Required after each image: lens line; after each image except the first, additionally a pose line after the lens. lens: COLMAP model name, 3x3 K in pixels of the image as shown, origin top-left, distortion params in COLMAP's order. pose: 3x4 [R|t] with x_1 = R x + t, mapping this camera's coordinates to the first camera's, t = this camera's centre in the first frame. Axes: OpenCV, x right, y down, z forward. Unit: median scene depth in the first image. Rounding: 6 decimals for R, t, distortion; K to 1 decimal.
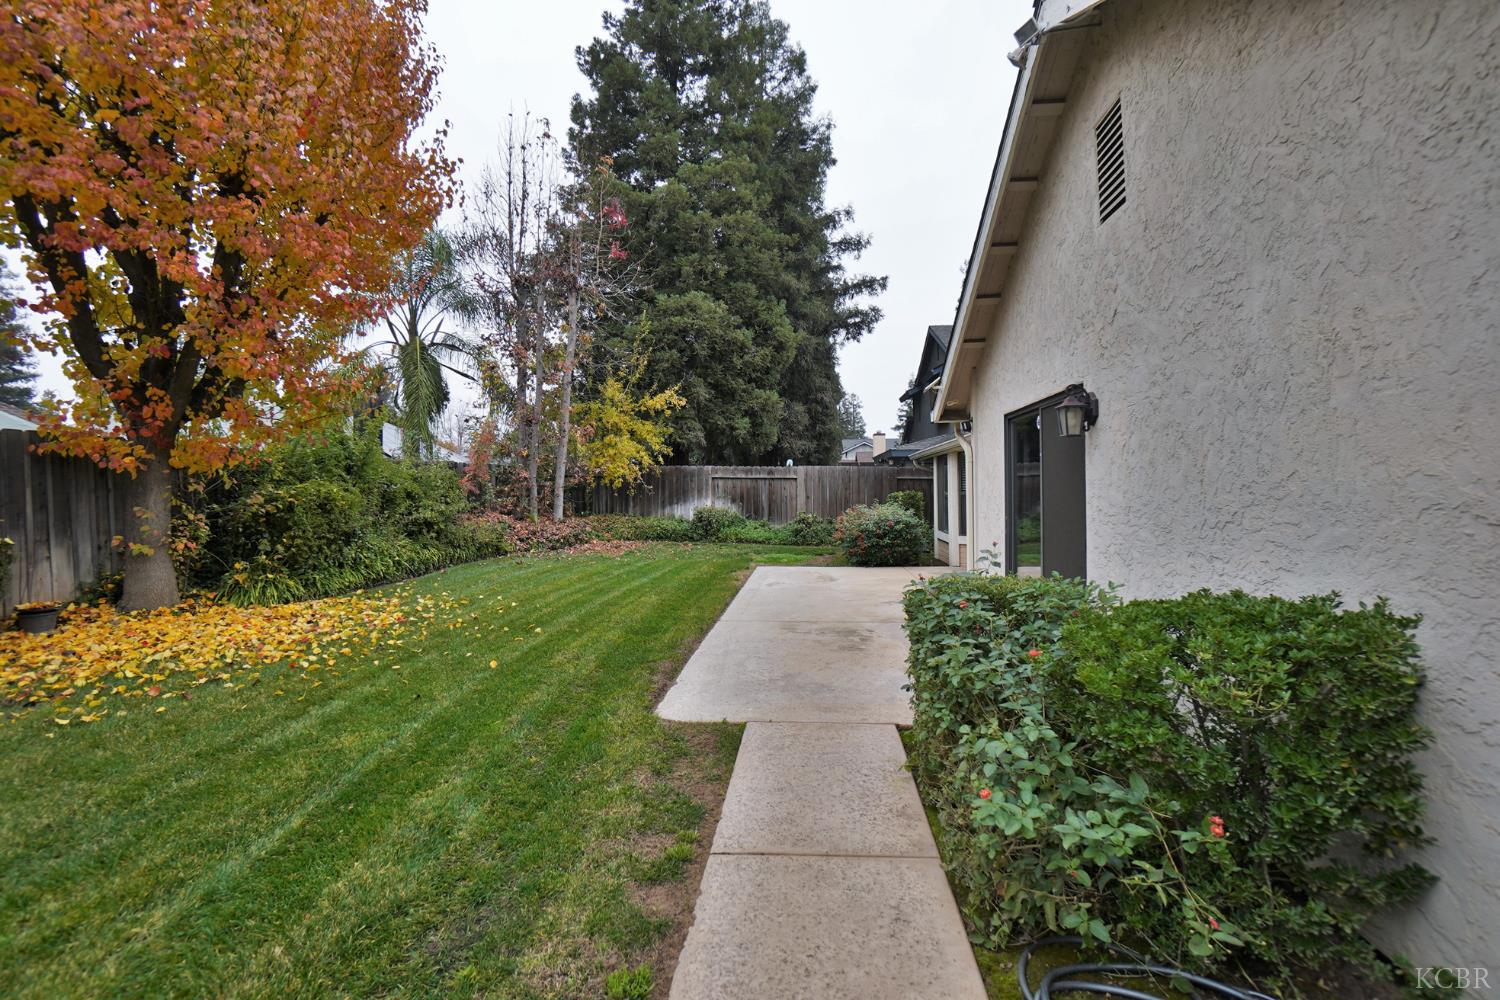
lens RADIAL K [[642.0, 0, 775.9], [0, 642.0, 478.6], [0, 0, 1]] dist [-0.034142, 0.003756]
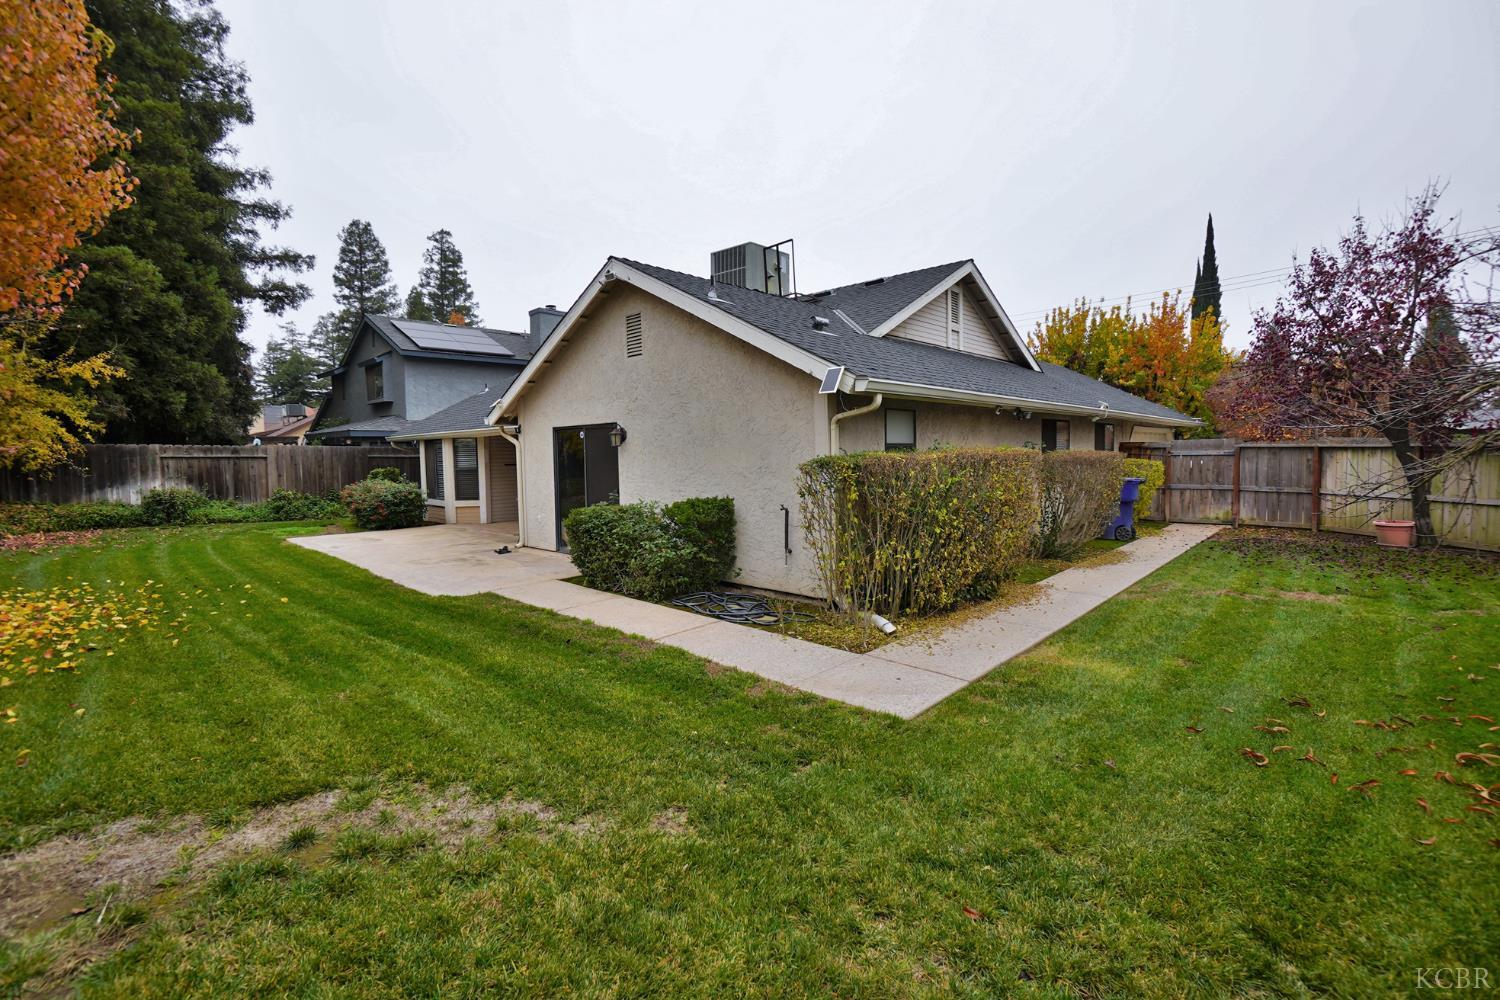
lens RADIAL K [[642.0, 0, 748.0], [0, 642.0, 497.7], [0, 0, 1]] dist [-0.034142, 0.003756]
pose [[0.596547, -0.054246, 0.800743, -0.318556], [-0.006670, 0.997344, 0.072534, -0.014198], [-0.802551, -0.048610, 0.594600, -0.223813]]
